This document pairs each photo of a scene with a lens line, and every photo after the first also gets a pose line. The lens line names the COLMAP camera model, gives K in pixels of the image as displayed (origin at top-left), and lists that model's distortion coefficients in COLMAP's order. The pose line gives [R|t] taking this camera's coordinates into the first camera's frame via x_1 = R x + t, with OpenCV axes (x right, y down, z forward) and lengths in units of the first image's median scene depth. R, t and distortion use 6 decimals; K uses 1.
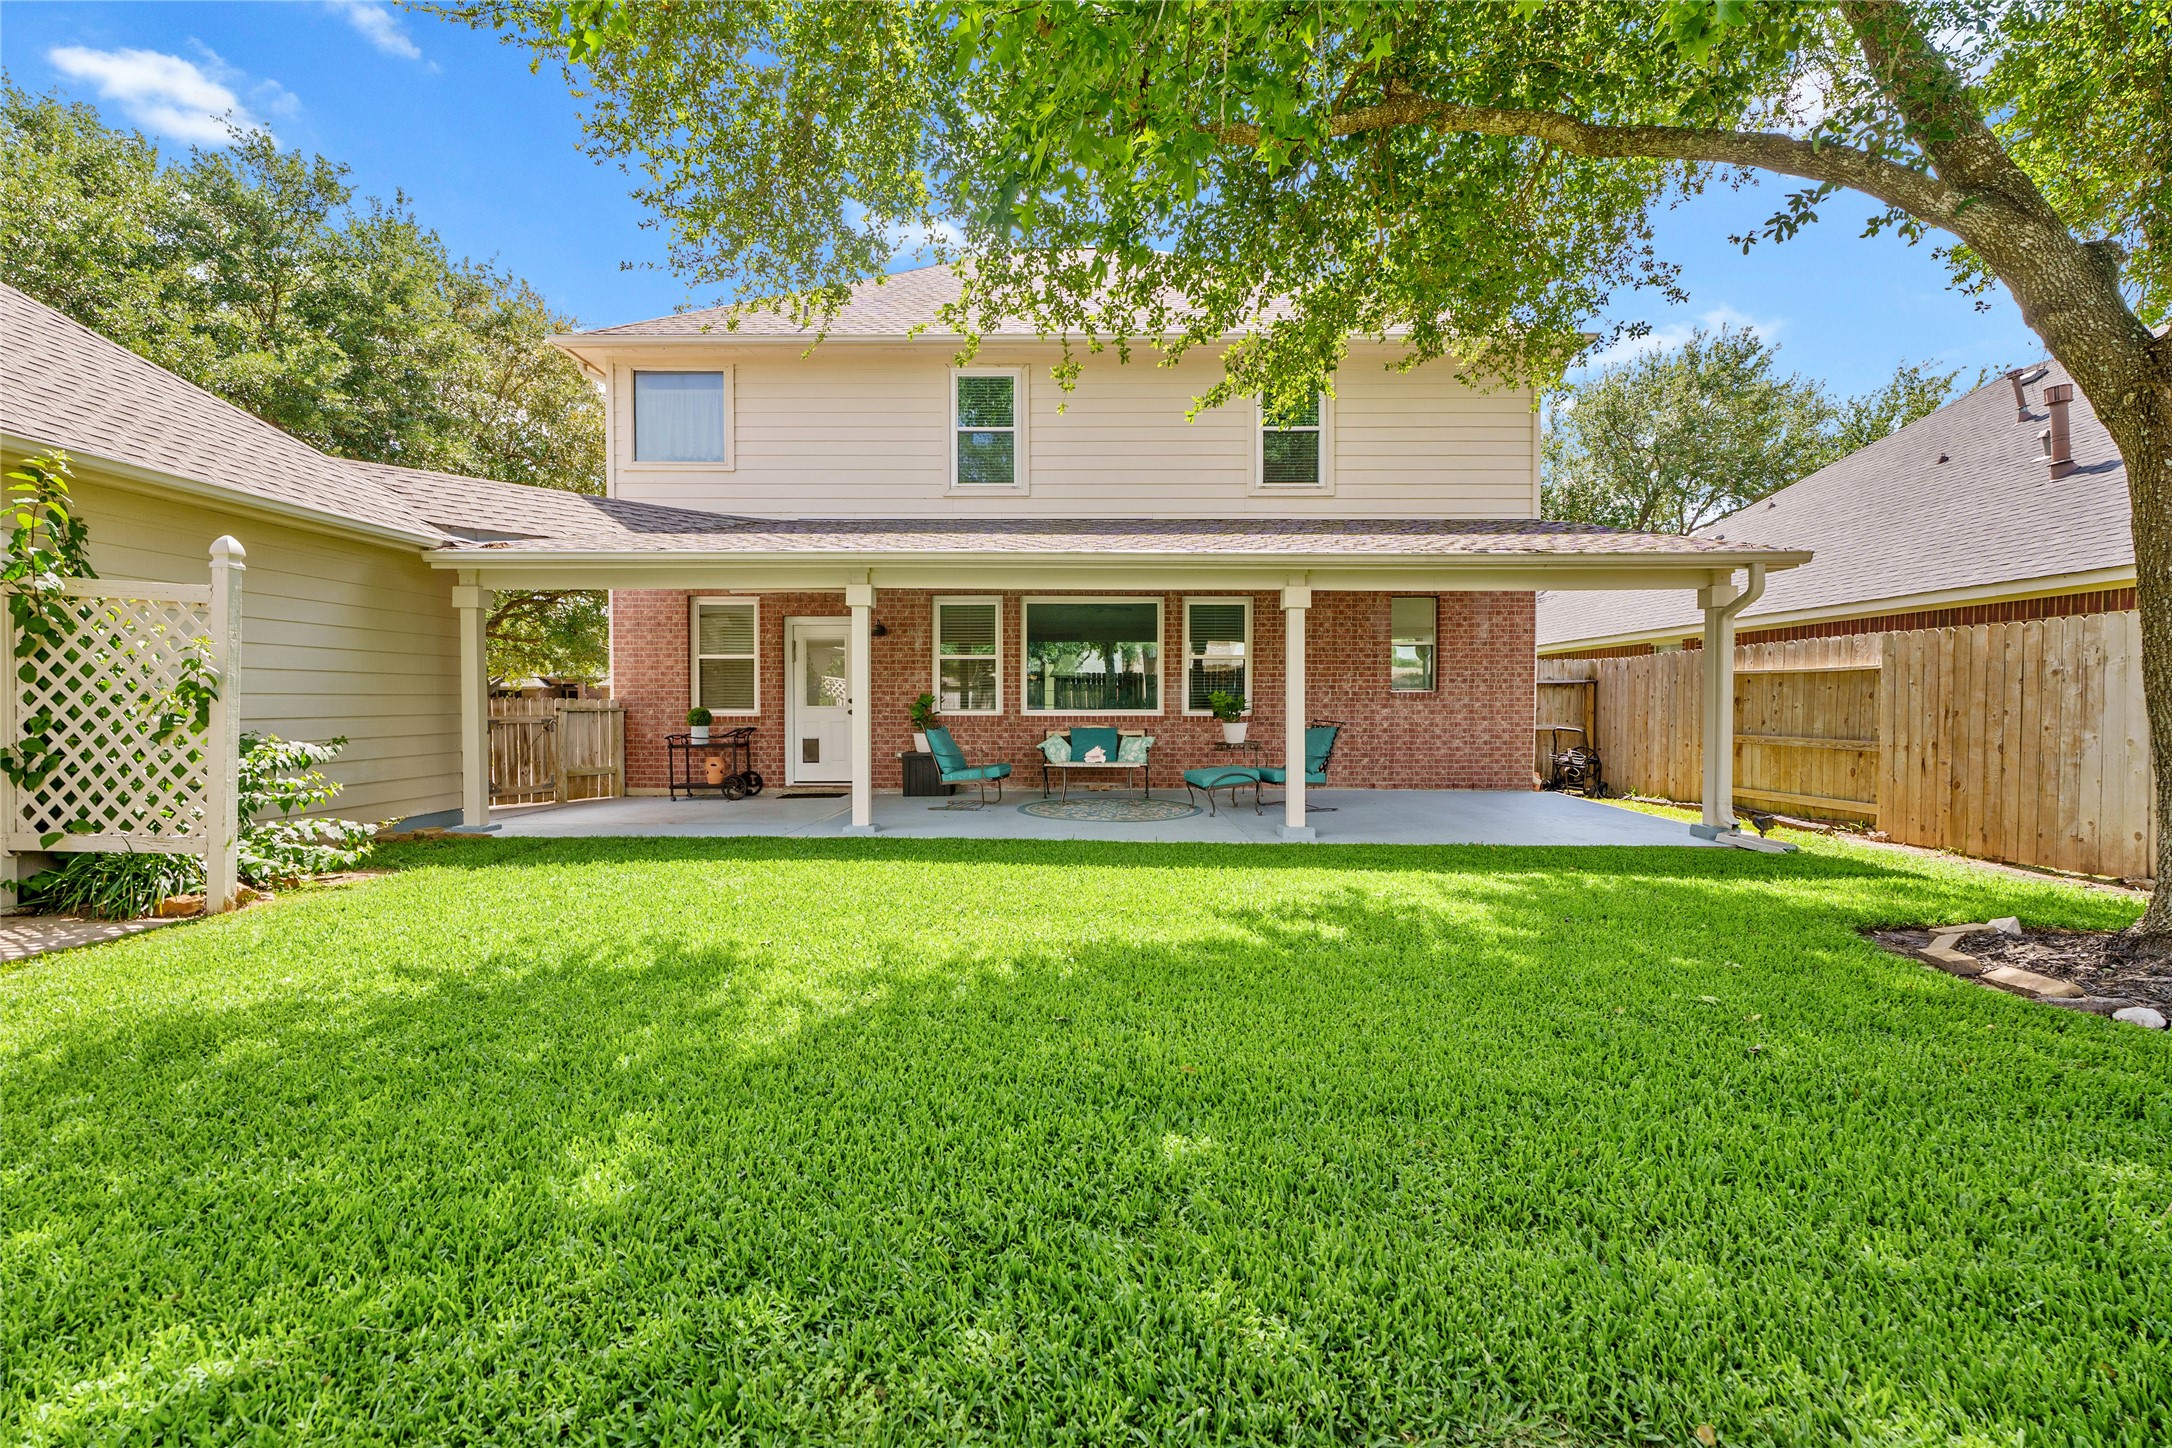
lens RADIAL K [[971.1, 0, 1087.0], [0, 971.1, 723.4], [0, 0, 1]] dist [0.004280, 0.000069]
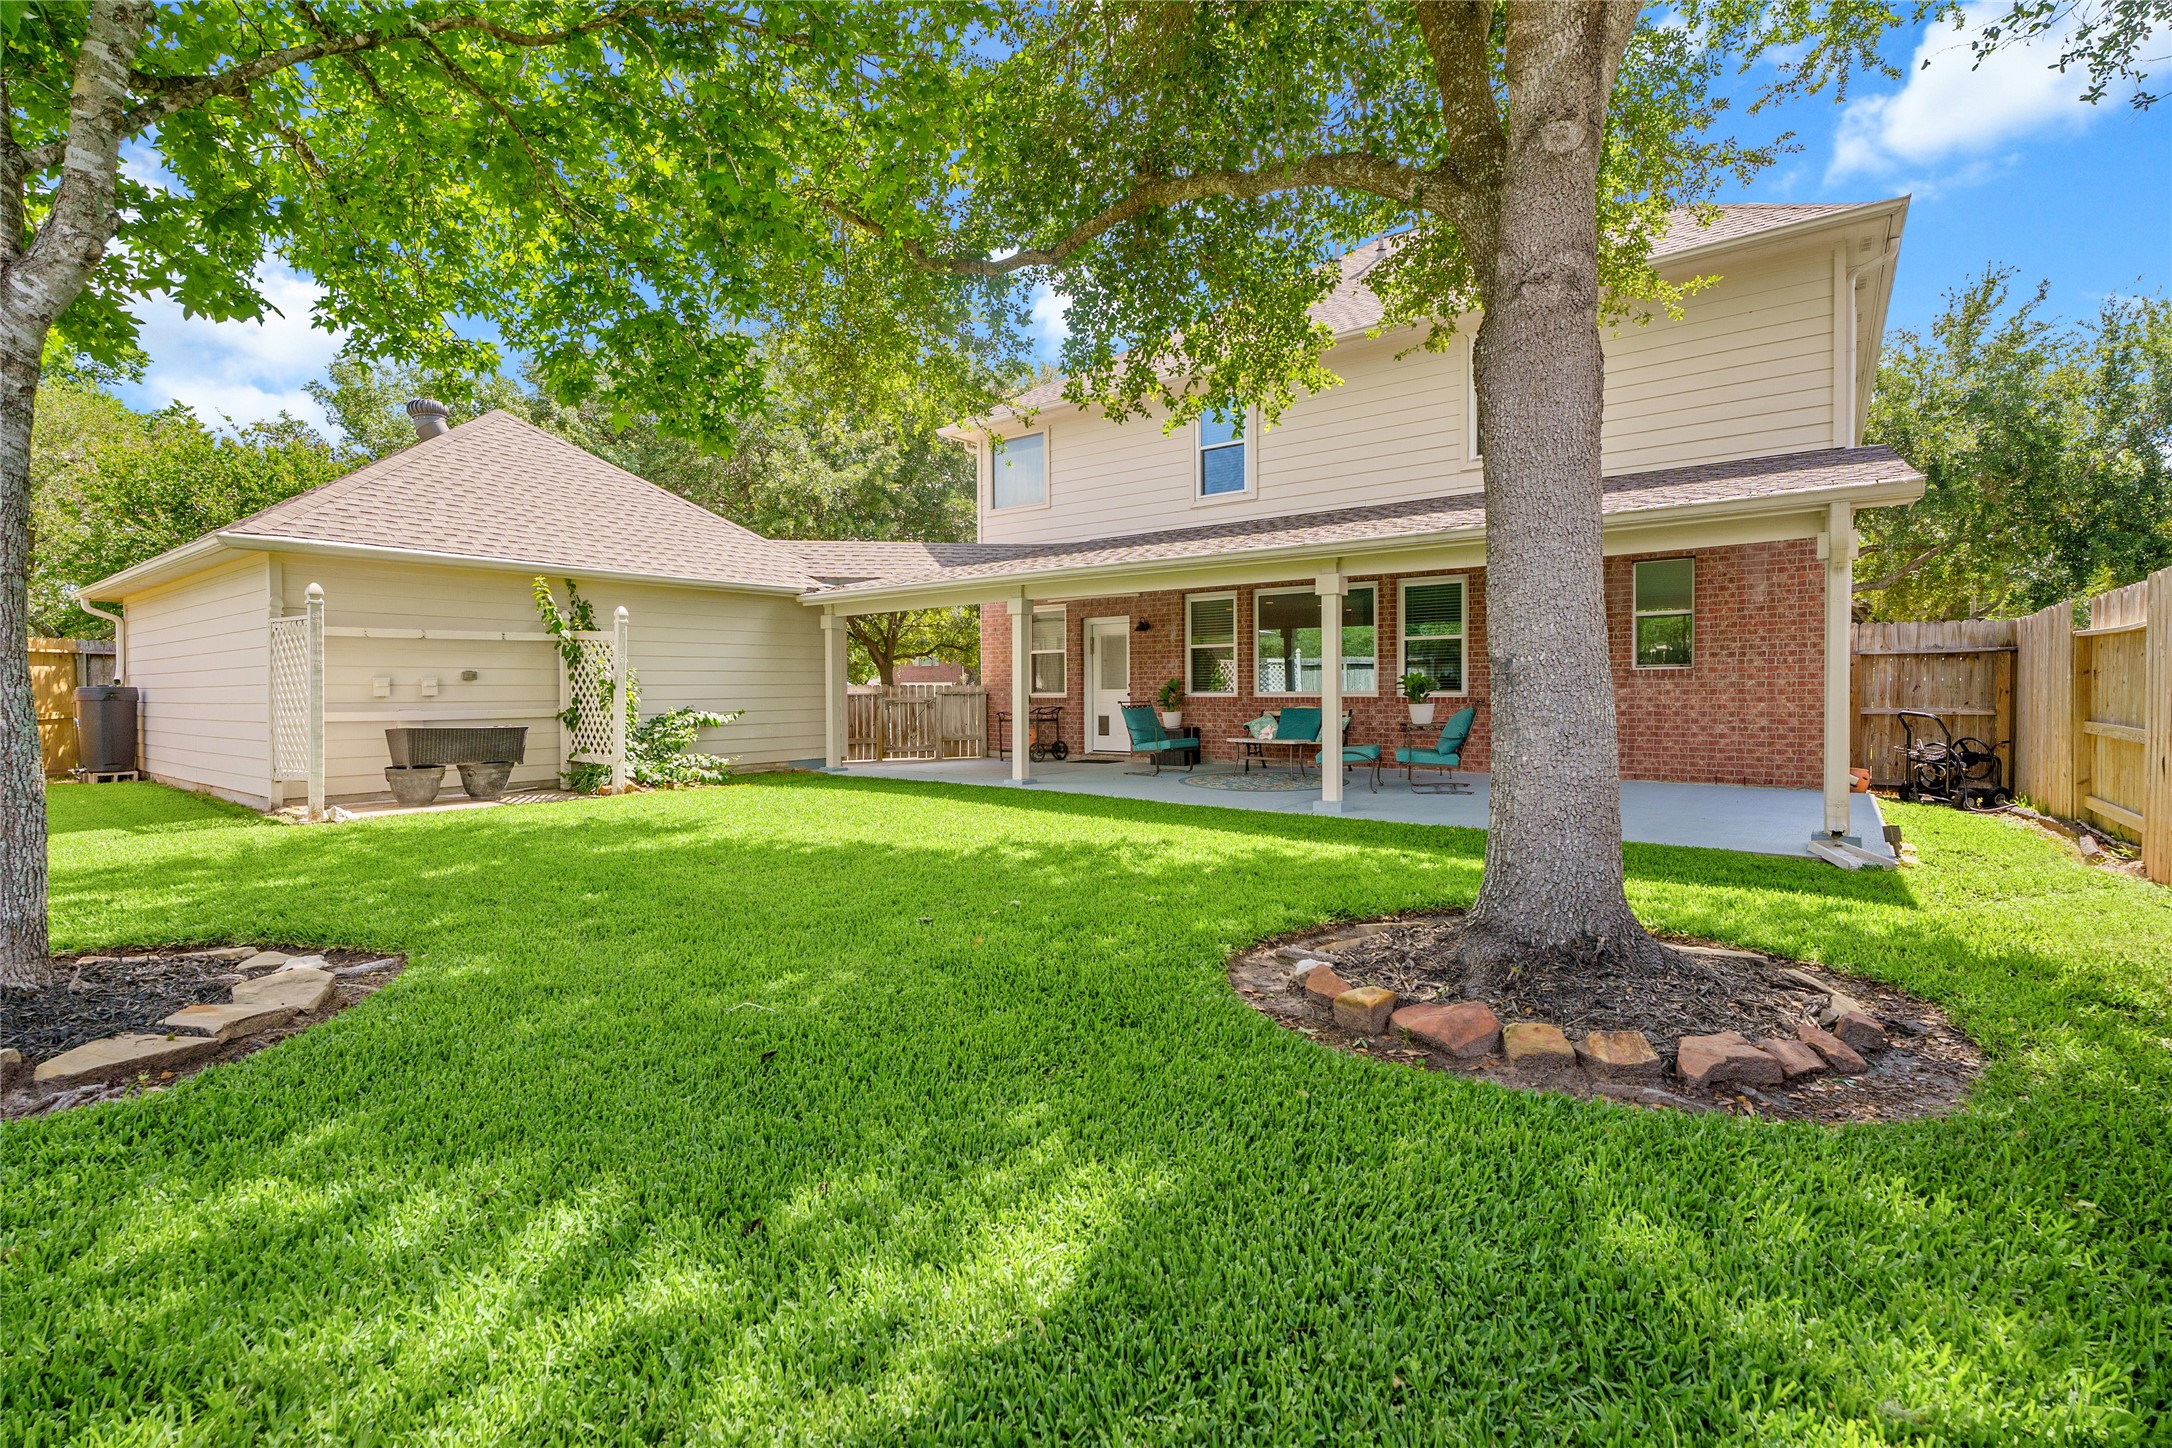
lens RADIAL K [[971.1, 0, 1075.7], [0, 971.1, 713.3], [0, 0, 1]] dist [0.004280, 0.000069]
pose [[0.793840, 0.008902, -0.608062, 0.460964], [-0.004396, 0.999951, 0.008900, 0.001613], [0.608111, -0.004393, 0.793840, -0.006895]]
